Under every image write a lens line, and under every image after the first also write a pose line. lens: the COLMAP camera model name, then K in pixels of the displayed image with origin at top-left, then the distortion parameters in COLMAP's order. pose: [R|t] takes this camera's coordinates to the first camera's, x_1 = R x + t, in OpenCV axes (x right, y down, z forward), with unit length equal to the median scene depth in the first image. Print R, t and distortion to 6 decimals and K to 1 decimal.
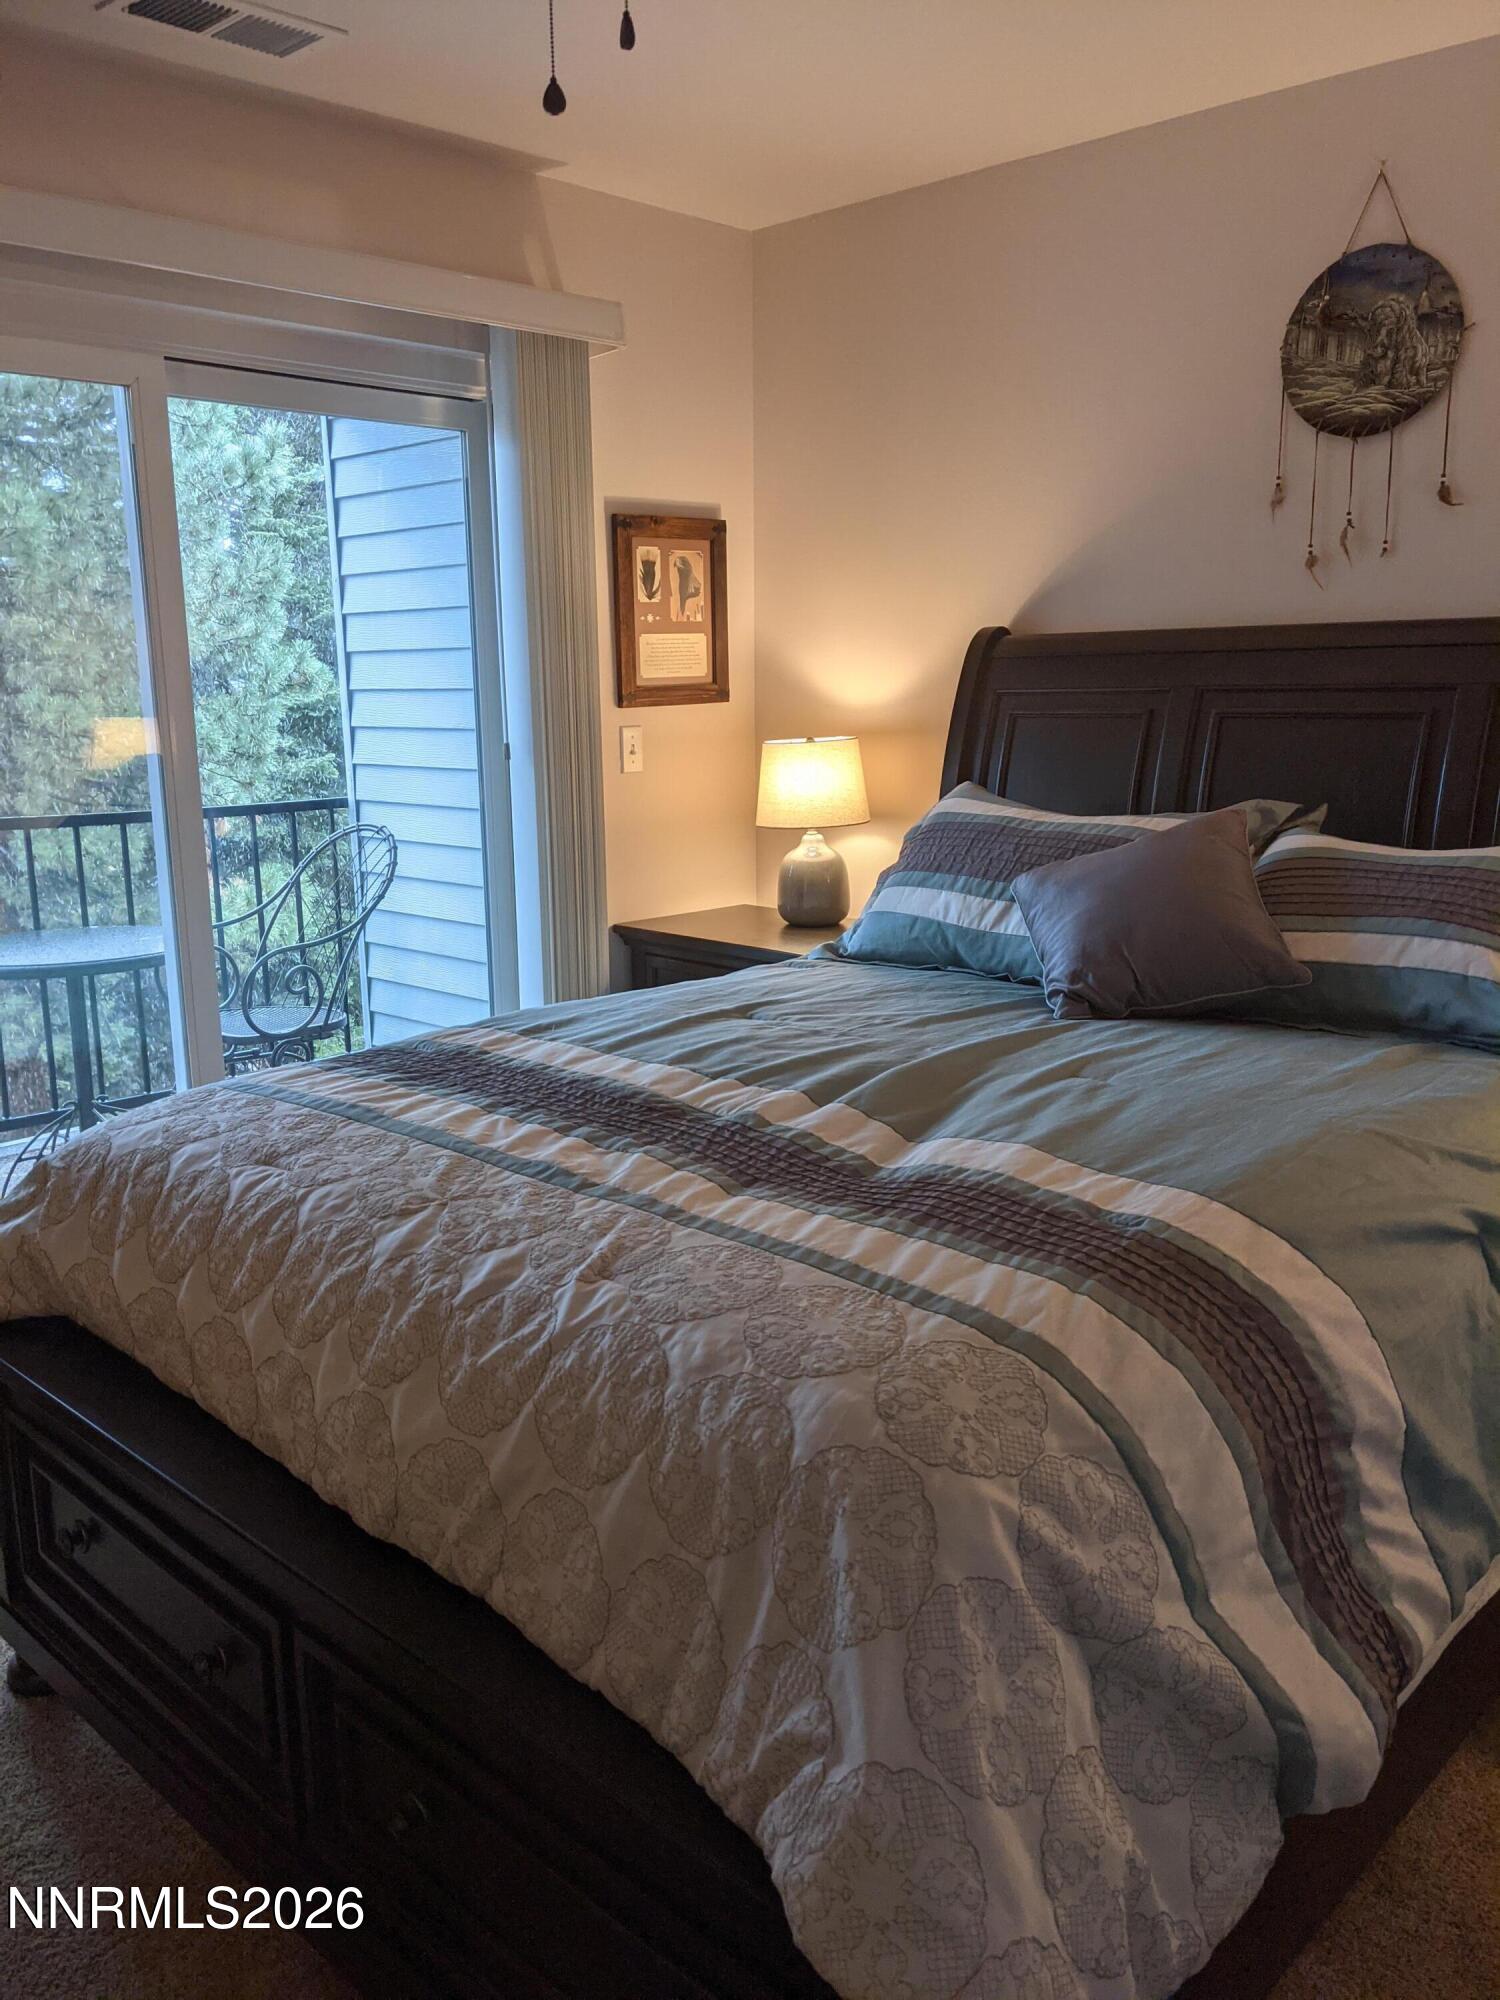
lens RADIAL K [[1583.5, 0, 761.7], [0, 1583.5, 999.4], [0, 0, 1]] dist [0.060173, -0.083773]
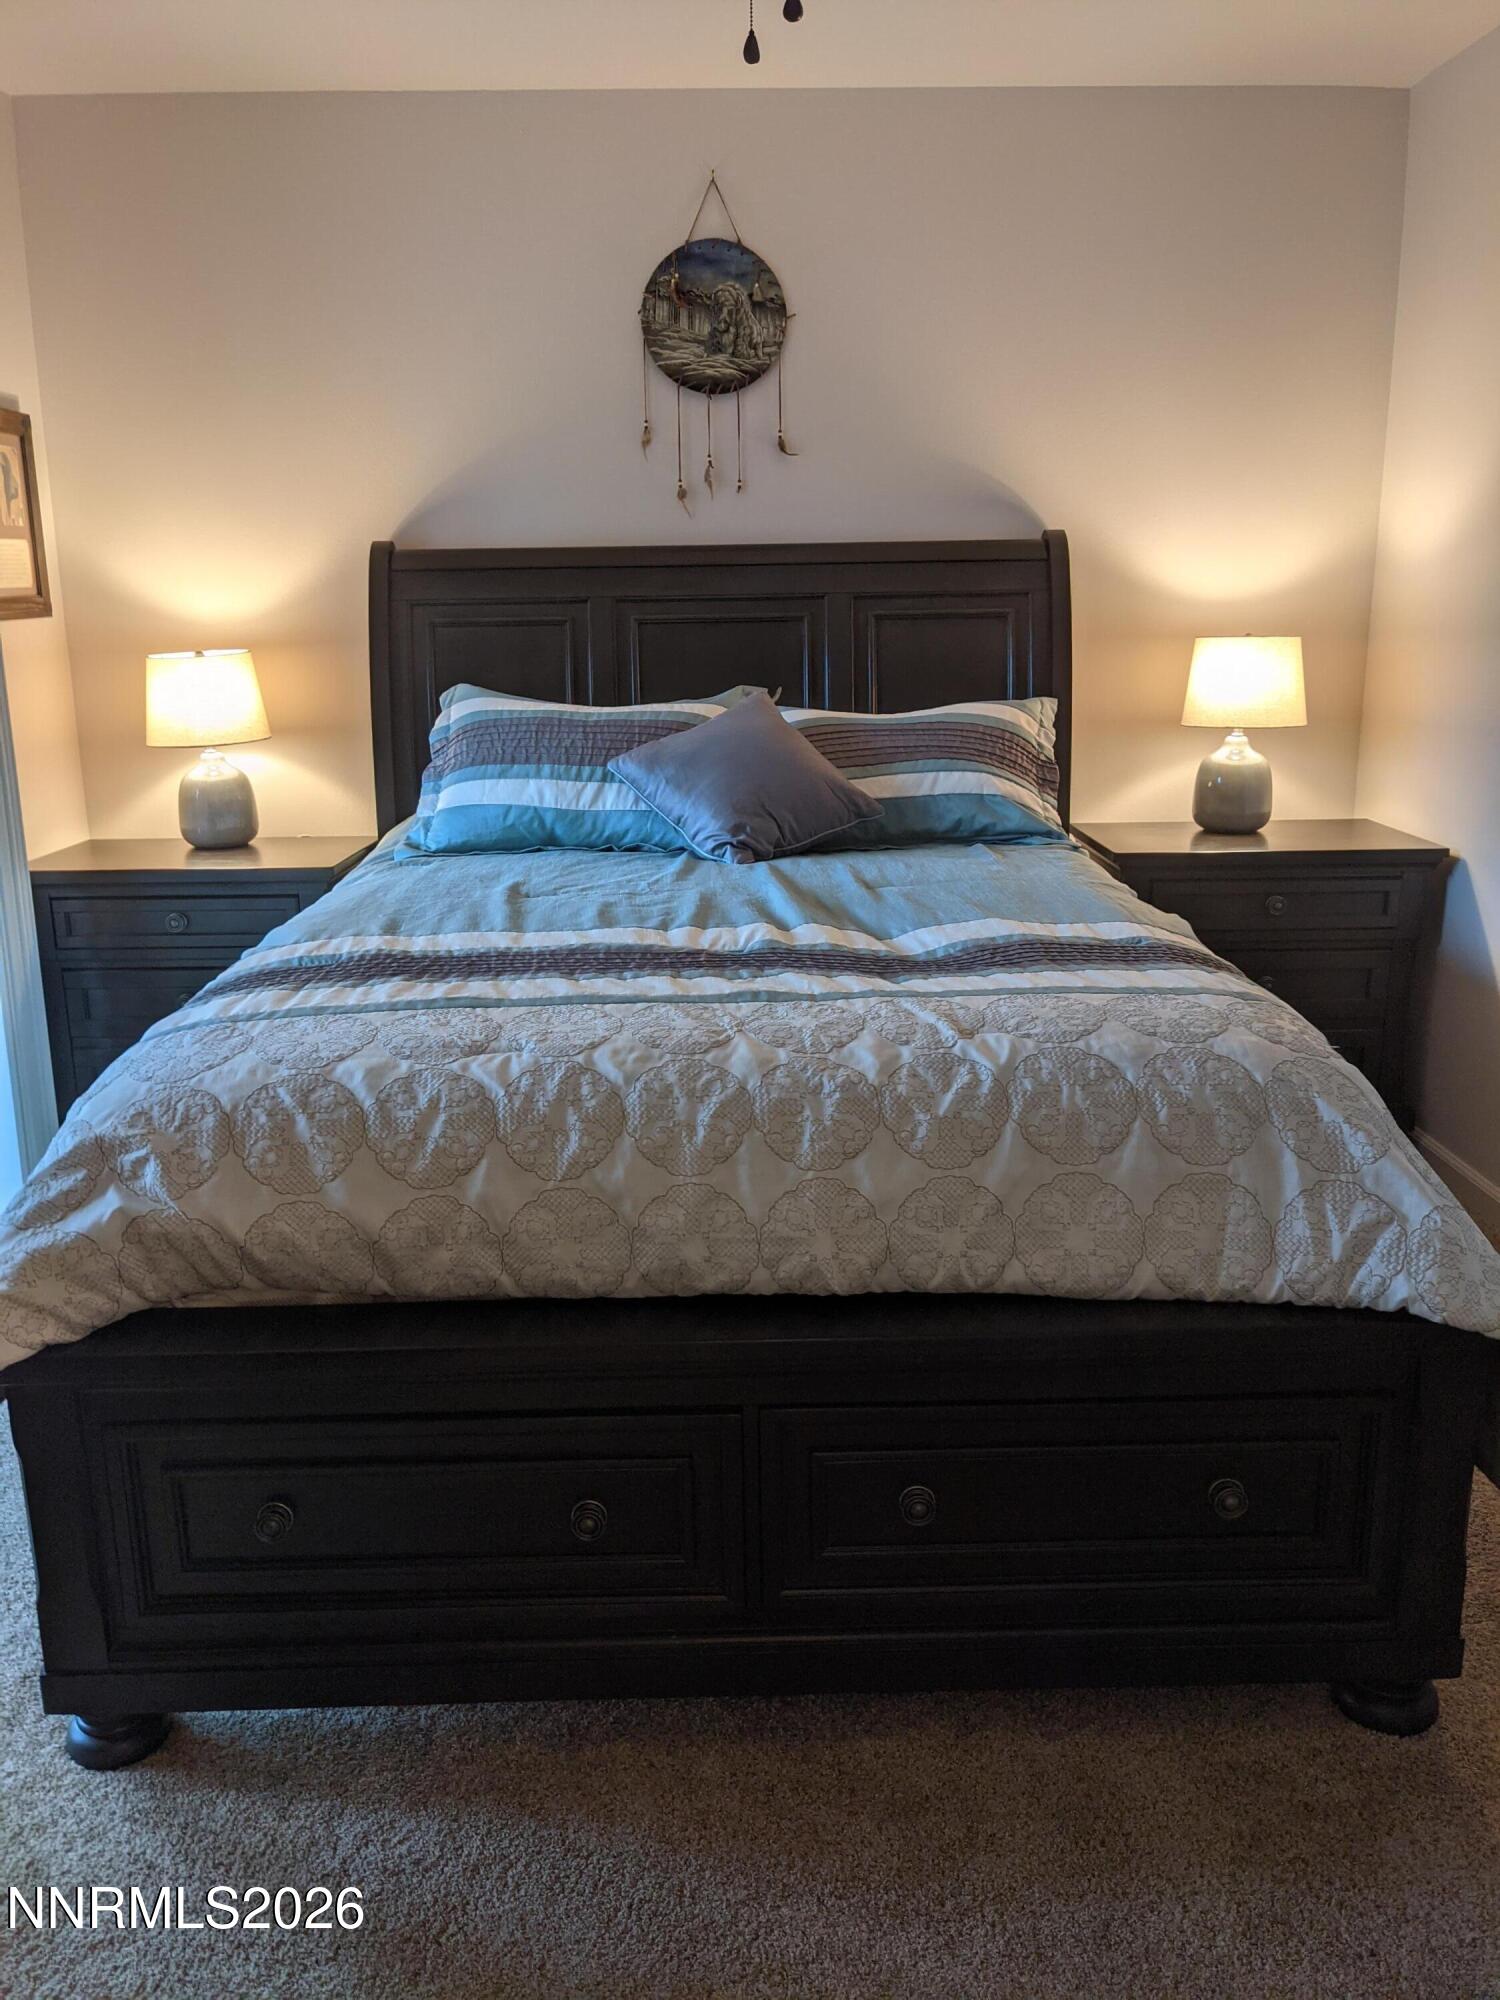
lens RADIAL K [[1583.5, 0, 754.0], [0, 1583.5, 987.5], [0, 0, 1]] dist [0.060173, -0.083773]
pose [[0.709004, -0.168172, 0.684859, -0.551873], [0.147289, 0.985045, 0.089403, -0.001401], [-0.689652, 0.037486, 0.723170, 0.096545]]
